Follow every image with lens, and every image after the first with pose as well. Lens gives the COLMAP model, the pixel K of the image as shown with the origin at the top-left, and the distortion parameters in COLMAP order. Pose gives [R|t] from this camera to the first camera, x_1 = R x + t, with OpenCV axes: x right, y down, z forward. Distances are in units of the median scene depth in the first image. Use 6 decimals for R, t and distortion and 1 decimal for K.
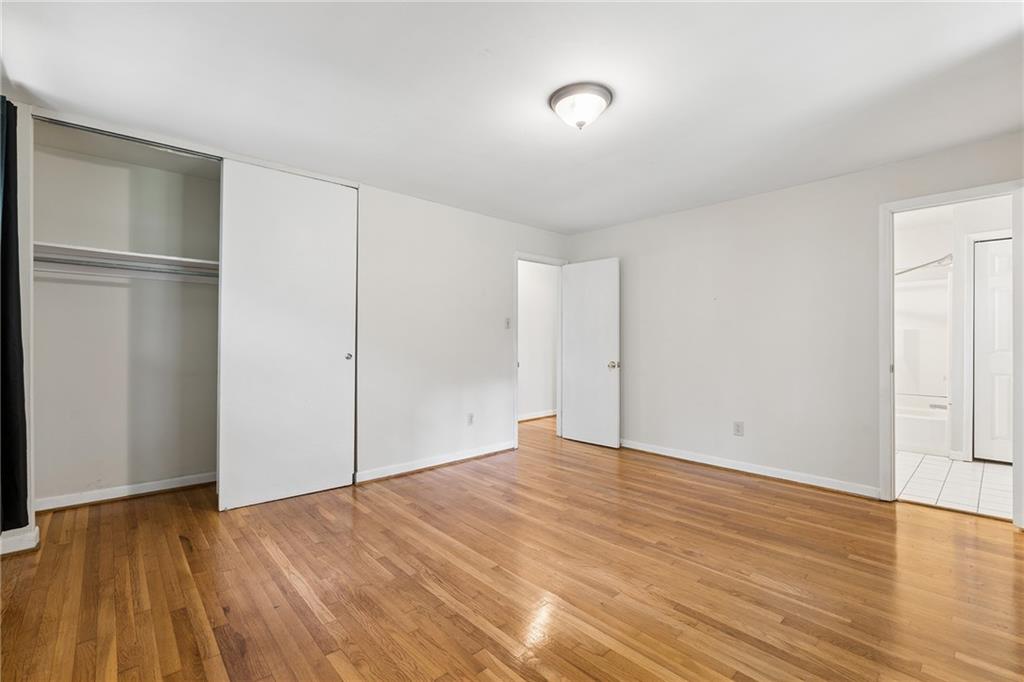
lens RADIAL K [[448.1, 0, 511.9], [0, 448.1, 339.2], [0, 0, 1]] dist [-0.004166, 0.000777]
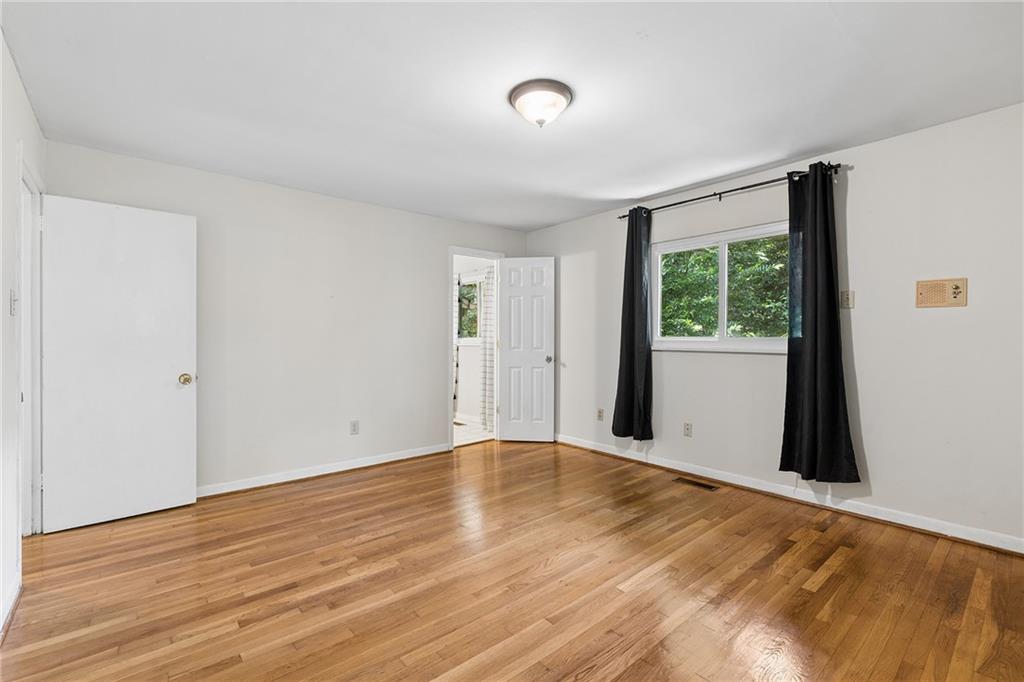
lens RADIAL K [[448.1, 0, 508.9], [0, 448.1, 340.7], [0, 0, 1]] dist [-0.004166, 0.000777]
pose [[0.038327, -0.002201, 0.999263, -0.607507], [0.000614, 0.999997, 0.002179, 0.000726], [-0.999265, 0.000530, 0.038328, 0.747587]]
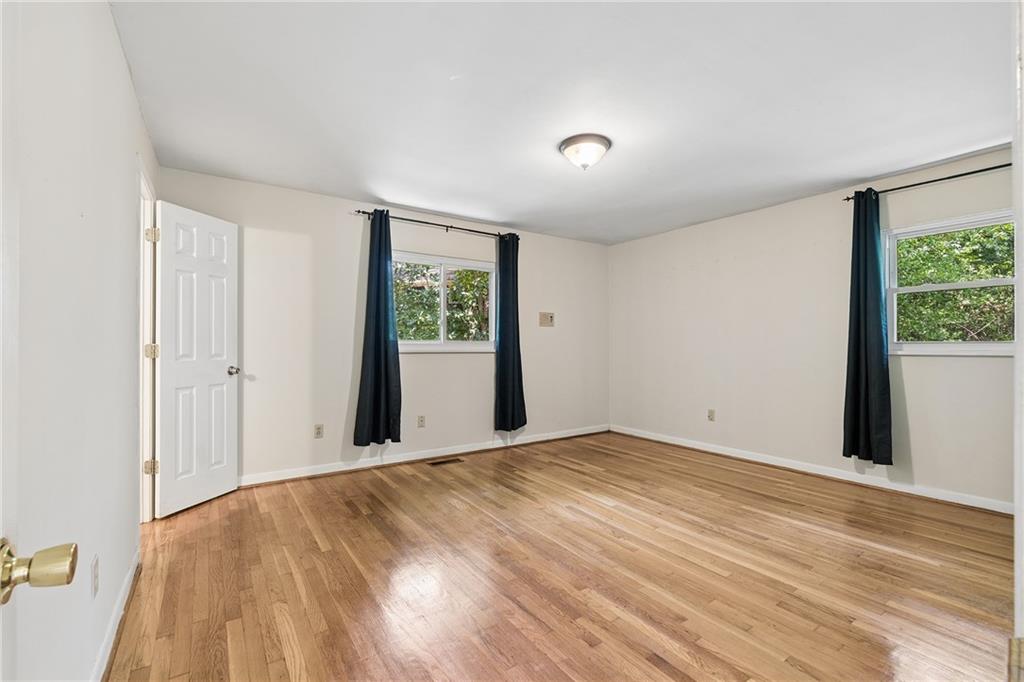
lens RADIAL K [[448.1, 0, 512.7], [0, 448.1, 343.7], [0, 0, 1]] dist [-0.004166, 0.000777]
pose [[-0.990680, 0.002970, 0.136179, 0.130319], [0.002854, 0.999995, -0.001045, 0.005767], [-0.136181, -0.000647, -0.990684, 1.620089]]
